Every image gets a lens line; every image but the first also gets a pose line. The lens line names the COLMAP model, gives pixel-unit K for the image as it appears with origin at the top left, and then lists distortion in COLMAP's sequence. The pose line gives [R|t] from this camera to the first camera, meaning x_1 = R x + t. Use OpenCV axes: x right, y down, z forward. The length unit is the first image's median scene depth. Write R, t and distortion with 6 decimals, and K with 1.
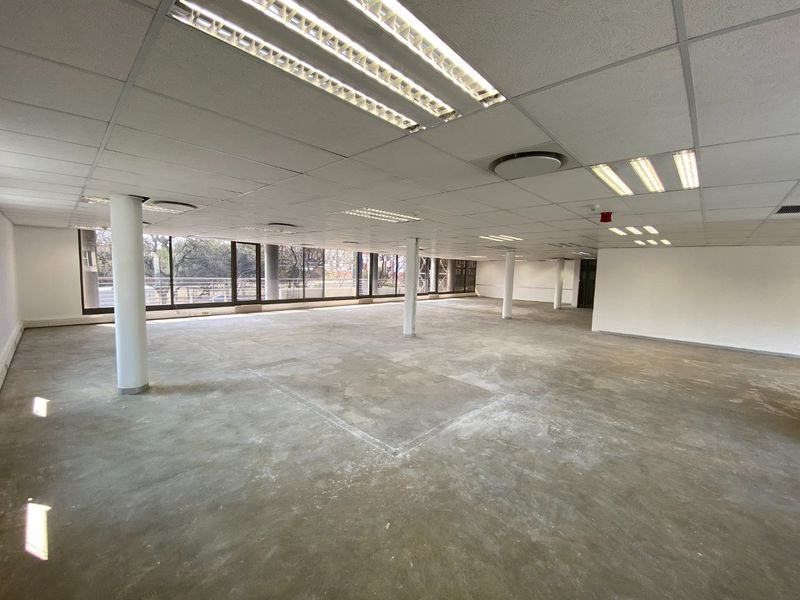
lens RADIAL K [[334.6, 0, 394.1], [0, 334.6, 300.3], [0, 0, 1]] dist [-0.032617, -0.002055]
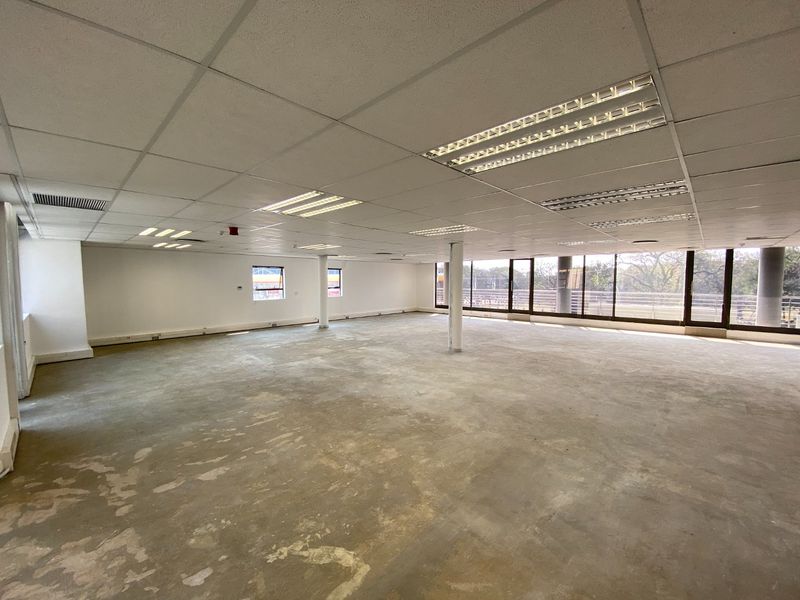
lens RADIAL K [[334.6, 0, 395.8], [0, 334.6, 300.2], [0, 0, 1]] dist [-0.032617, -0.002055]
pose [[0.000169, 0.033531, -0.999438, 1.480436], [-0.089657, 0.995413, 0.033380, -0.068468], [0.995973, 0.089601, 0.003175, 1.273696]]
